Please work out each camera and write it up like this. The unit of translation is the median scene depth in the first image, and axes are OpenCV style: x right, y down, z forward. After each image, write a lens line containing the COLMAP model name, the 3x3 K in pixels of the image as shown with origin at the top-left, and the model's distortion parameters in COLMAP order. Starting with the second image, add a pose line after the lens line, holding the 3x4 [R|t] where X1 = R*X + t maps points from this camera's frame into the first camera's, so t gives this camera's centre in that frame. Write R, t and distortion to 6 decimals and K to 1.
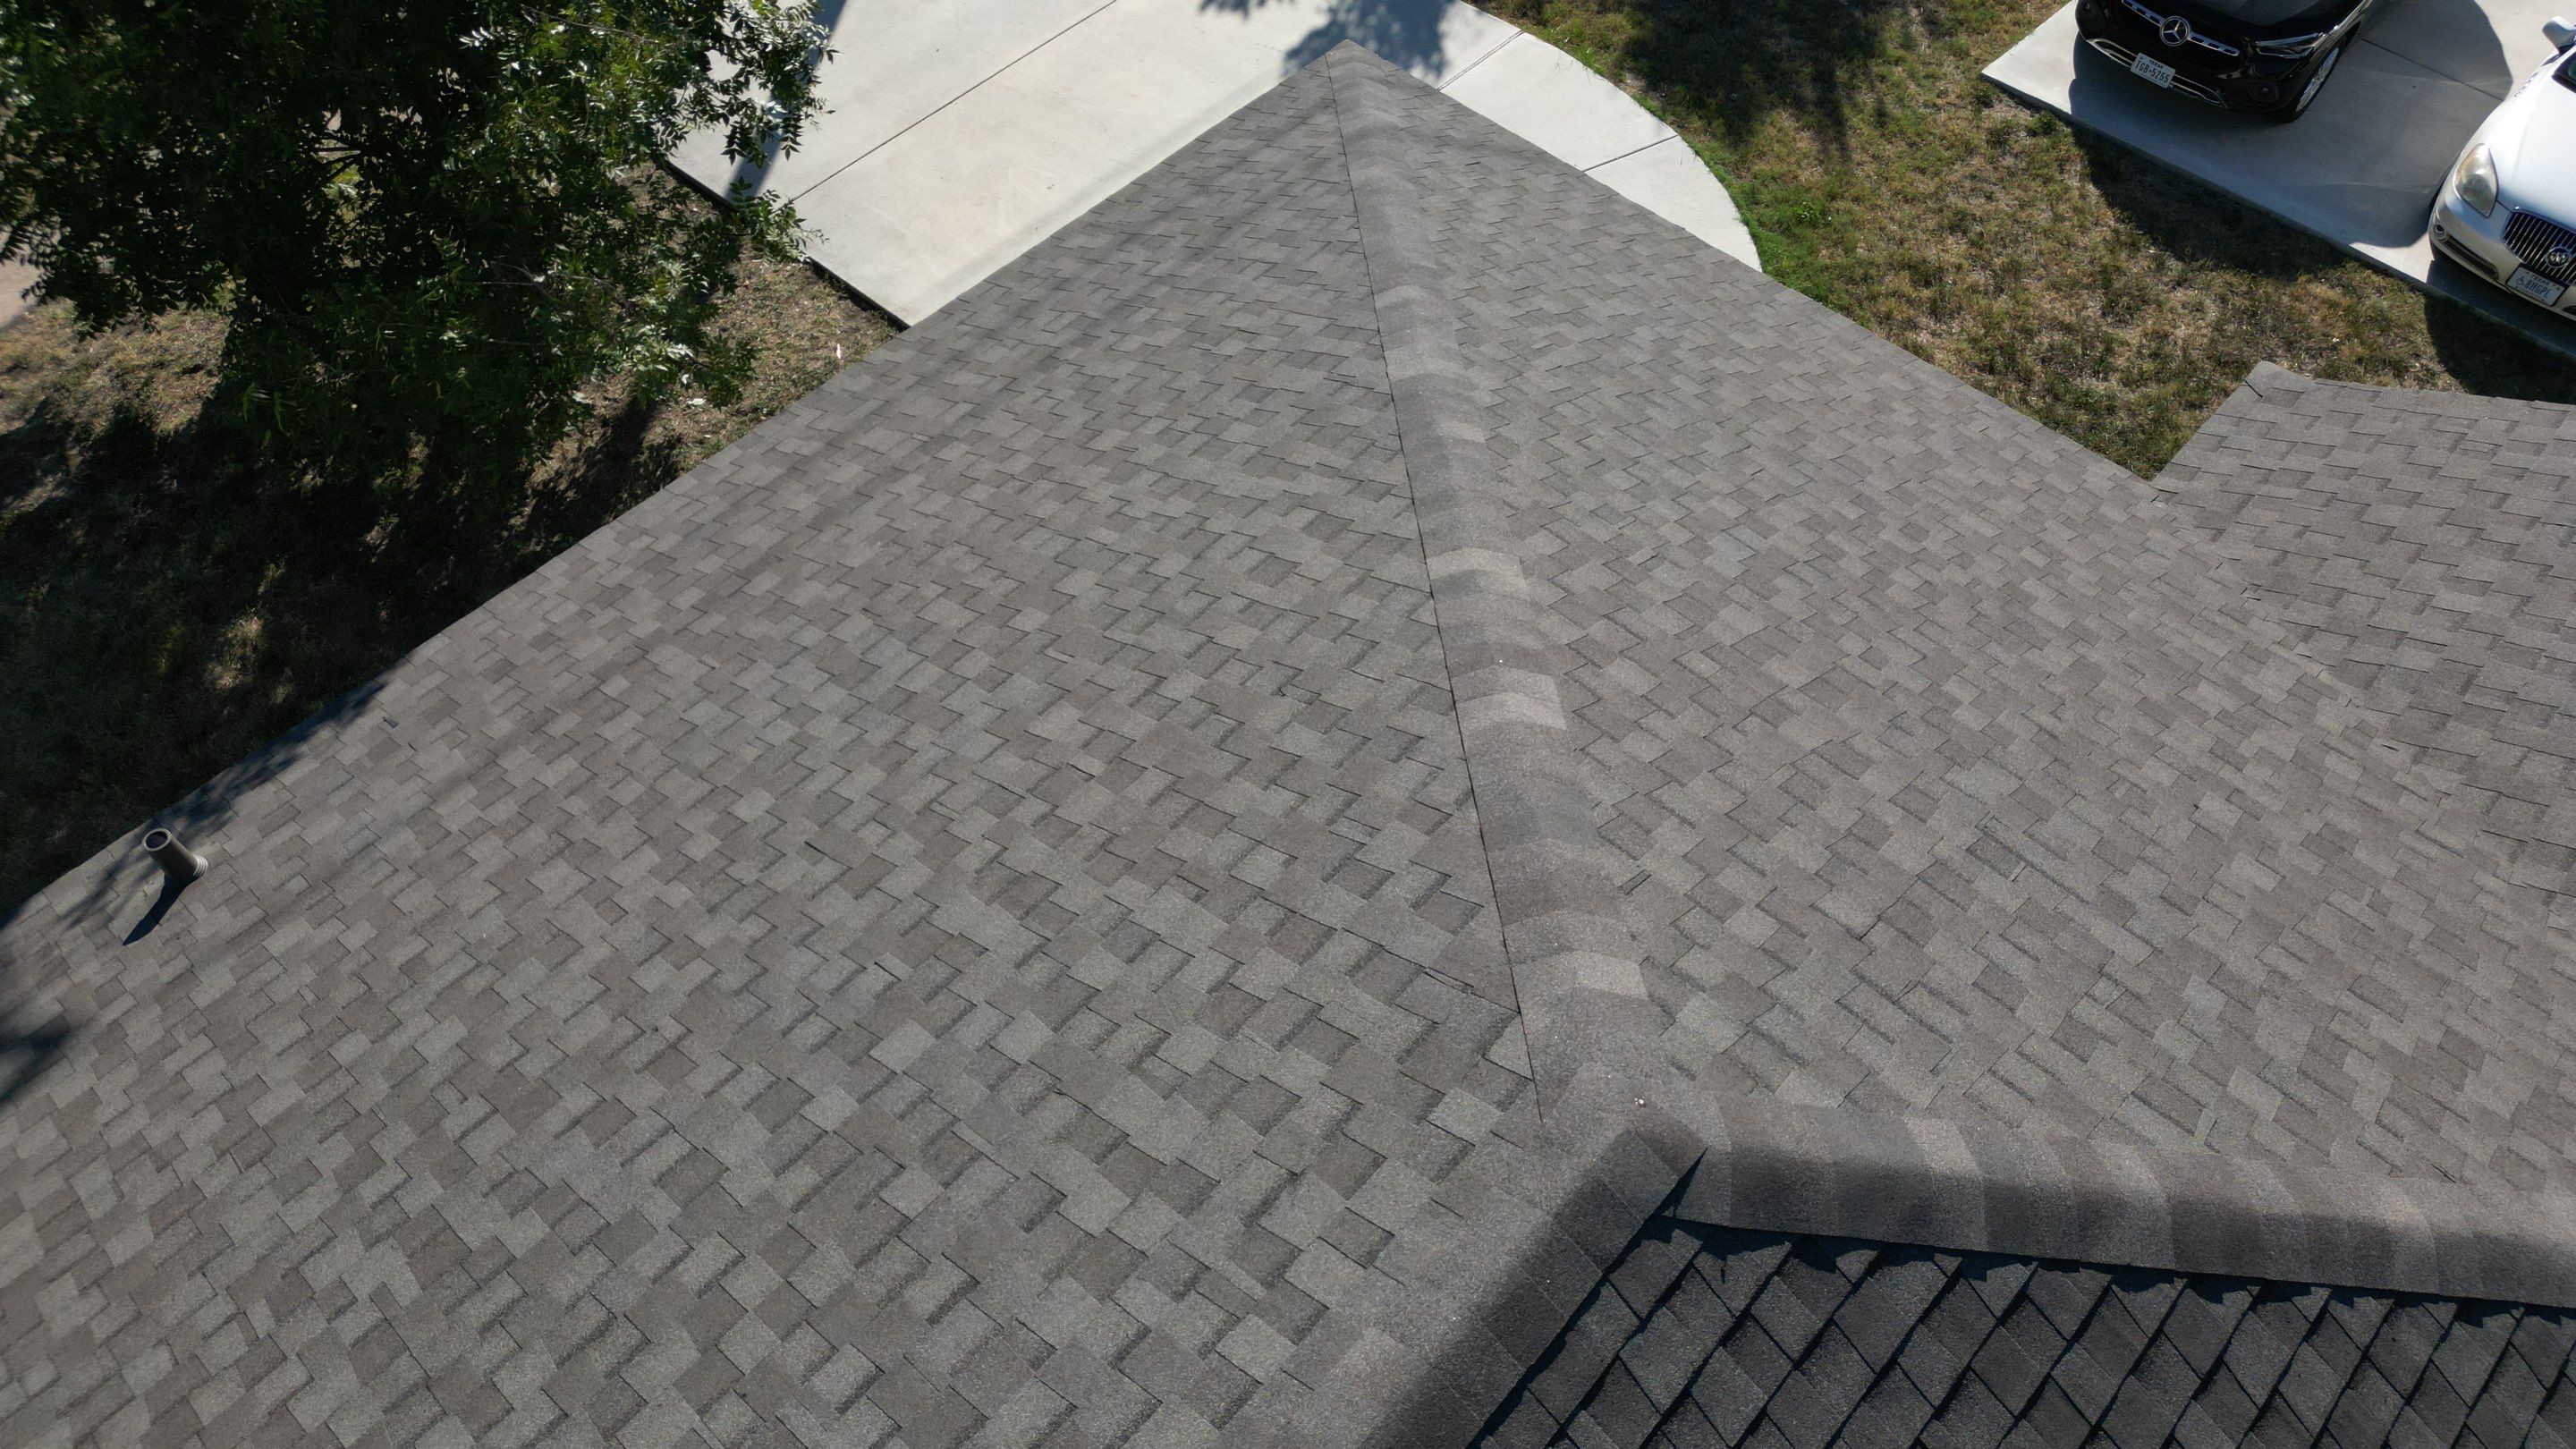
lens RADIAL K [[1806.1, 0, 1287.3], [0, 1806.1, 729.8], [0, 0, 1]] dist [0.087793, -0.092710]
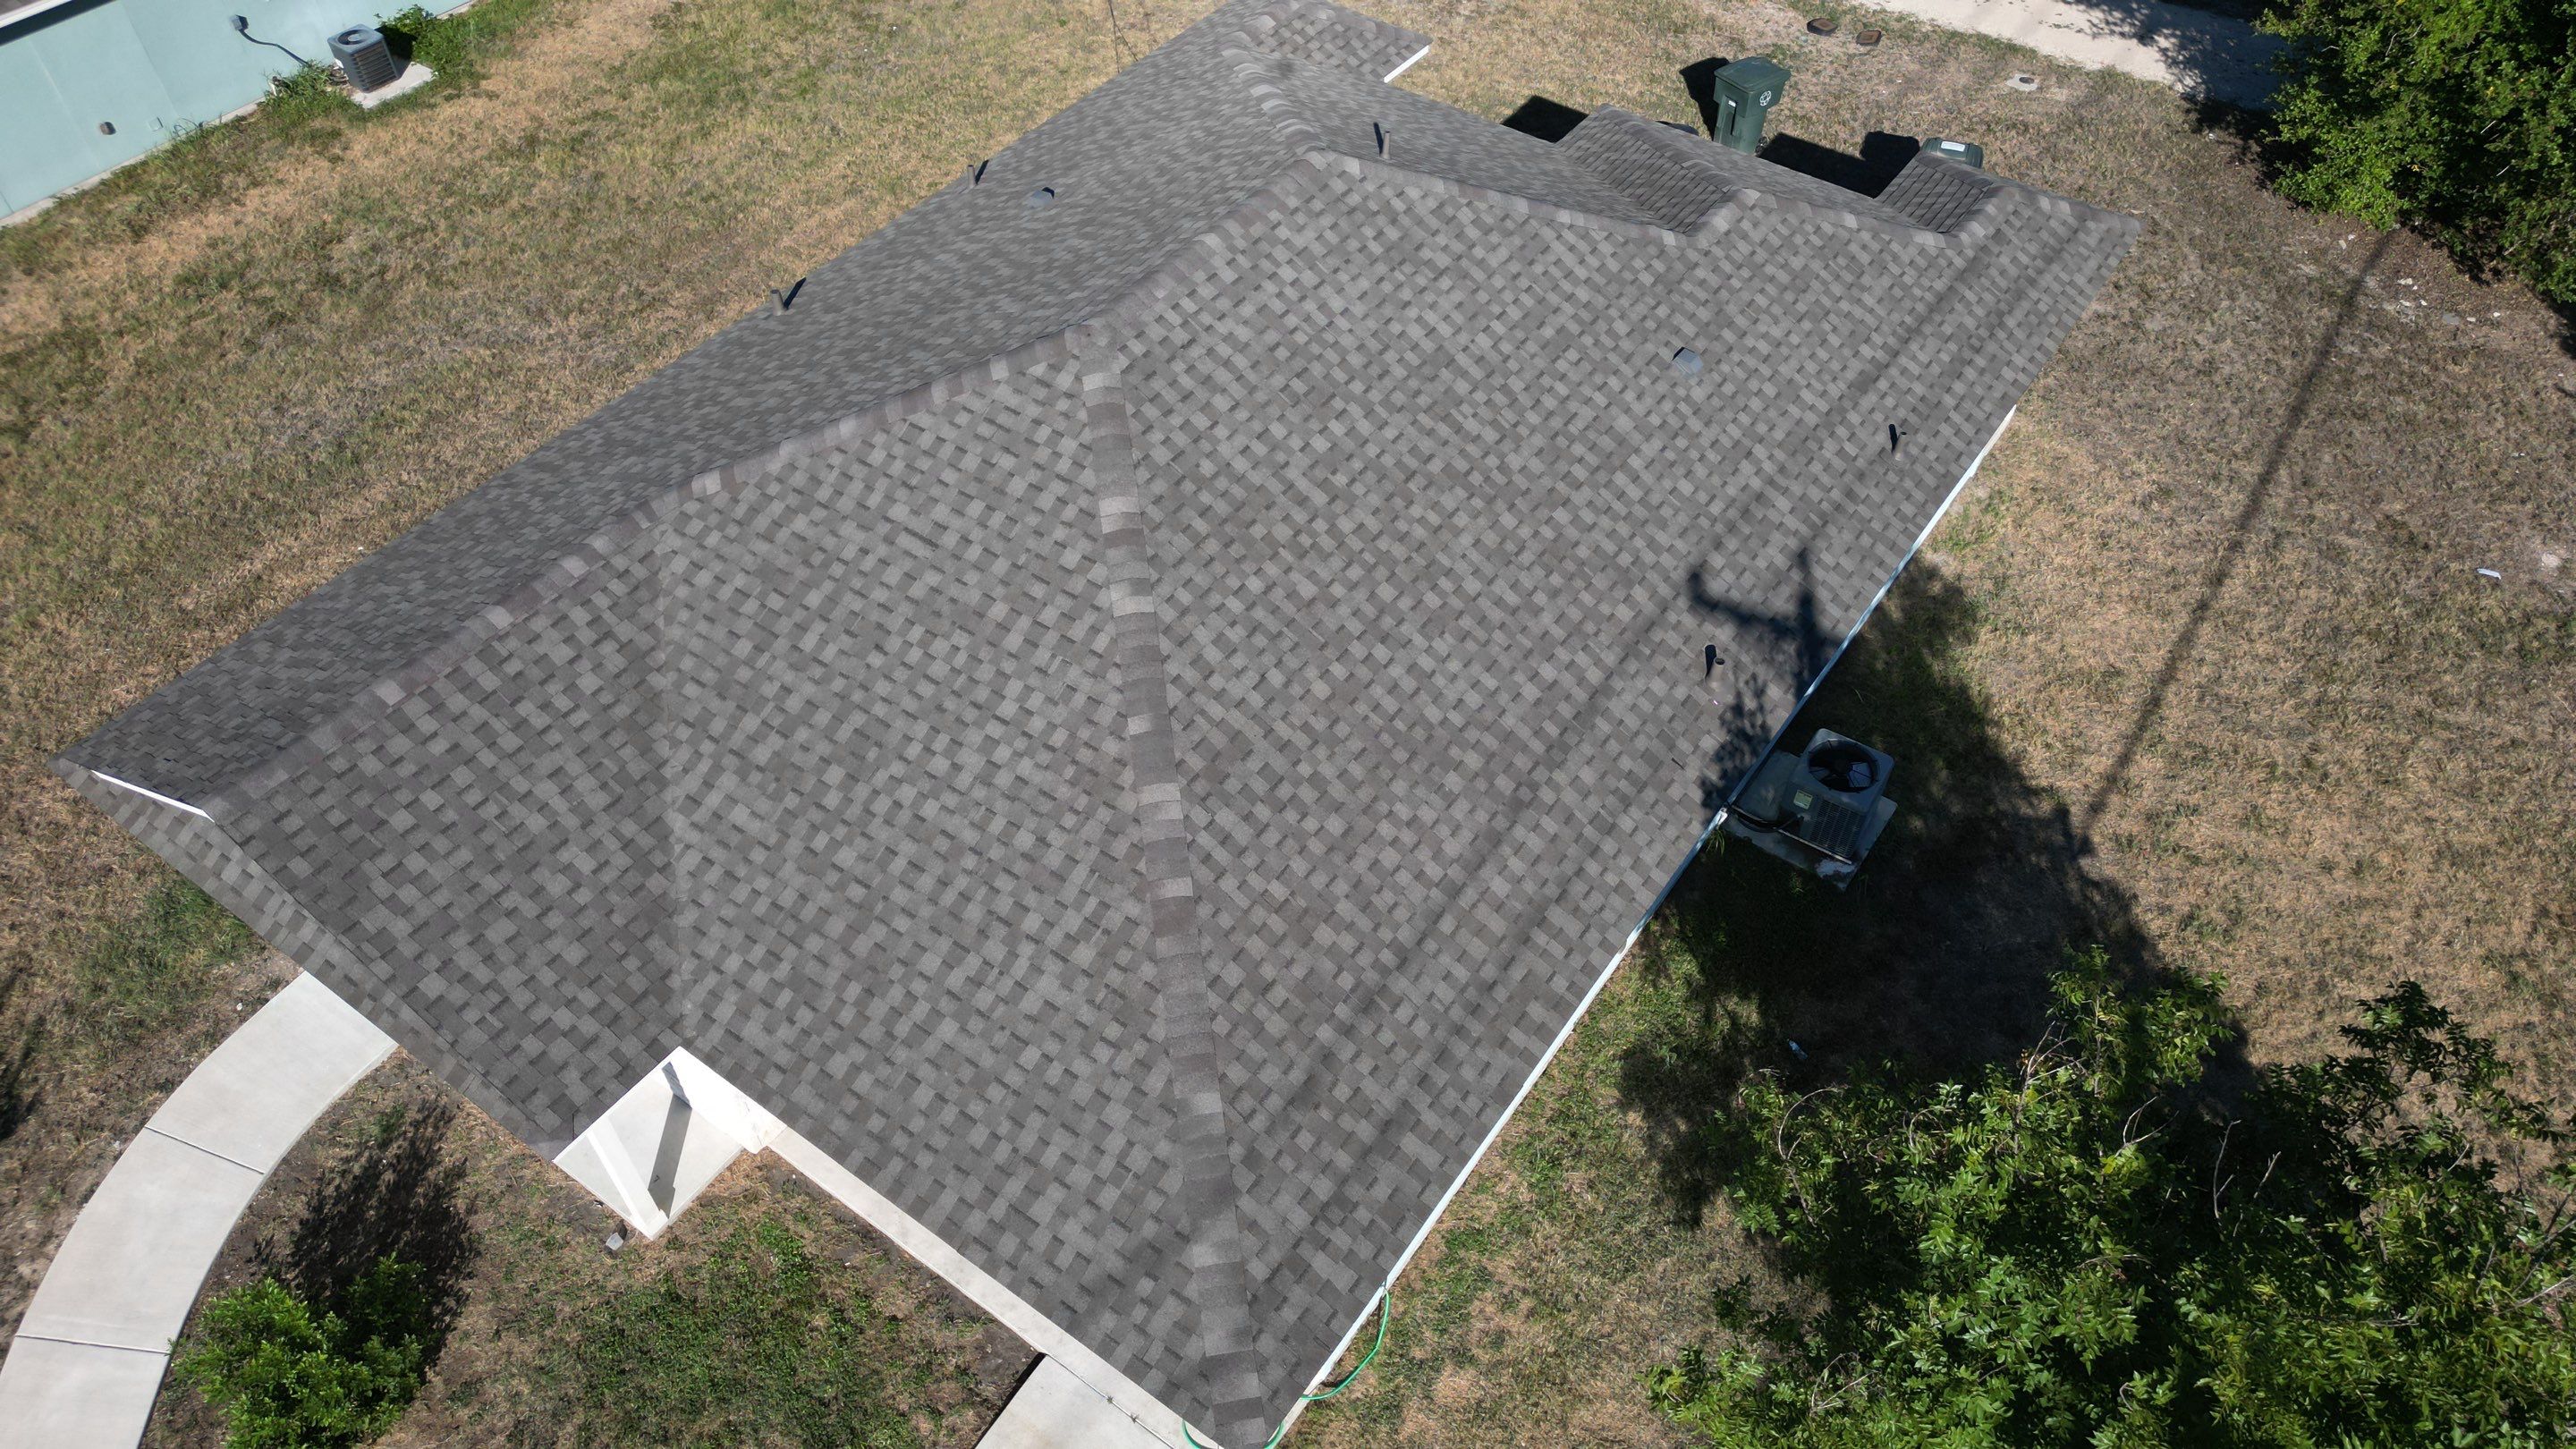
lens RADIAL K [[1806.1, 0, 1294.1], [0, 1806.1, 715.4], [0, 0, 1]] dist [0.087793, -0.092710]
pose [[-0.991781, 0.081930, -0.098271, 0.133567], [-0.114363, -0.223300, 0.968018, -2.291843], [0.057366, 0.971300, 0.230835, 0.597469]]
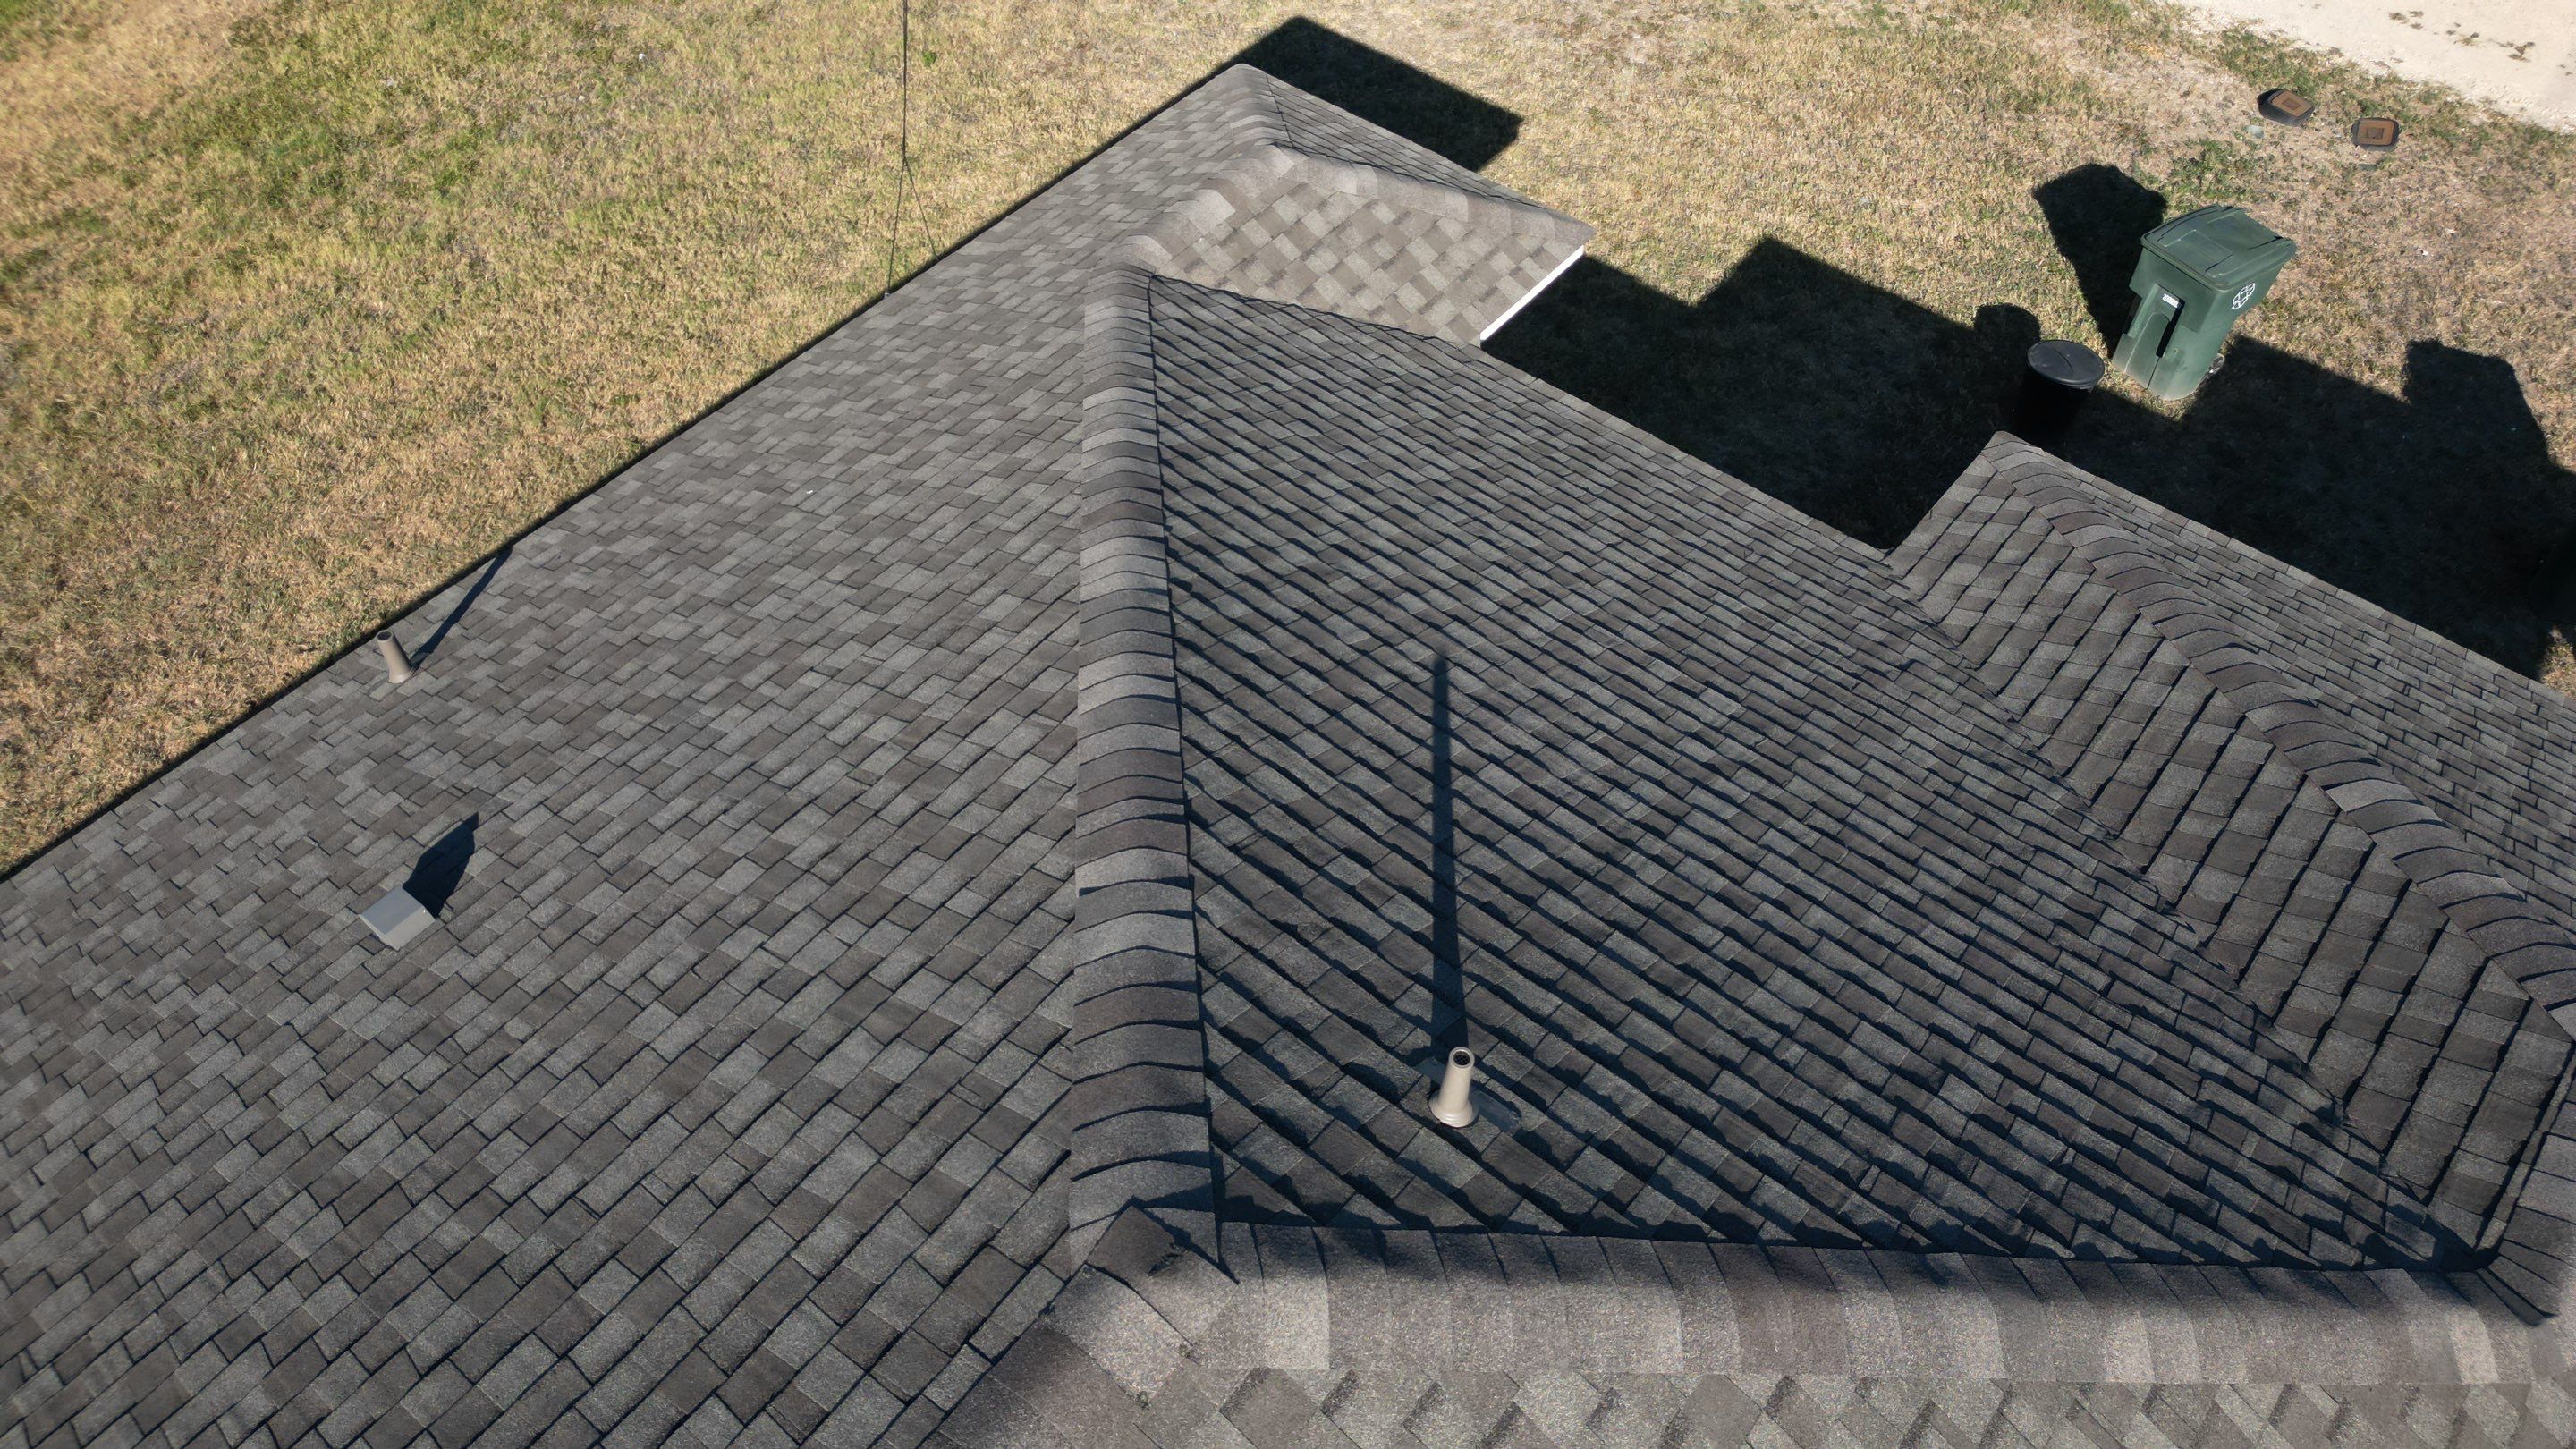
lens RADIAL K [[1806.1, 0, 1285.9], [0, 1806.1, 722.1], [0, 0, 1]] dist [0.087793, -0.092710]
pose [[-0.998047, 0.039155, -0.048672, -0.252103], [-0.057952, -0.289544, 0.955409, -0.077512], [0.023316, 0.956364, 0.291248, 0.061326]]
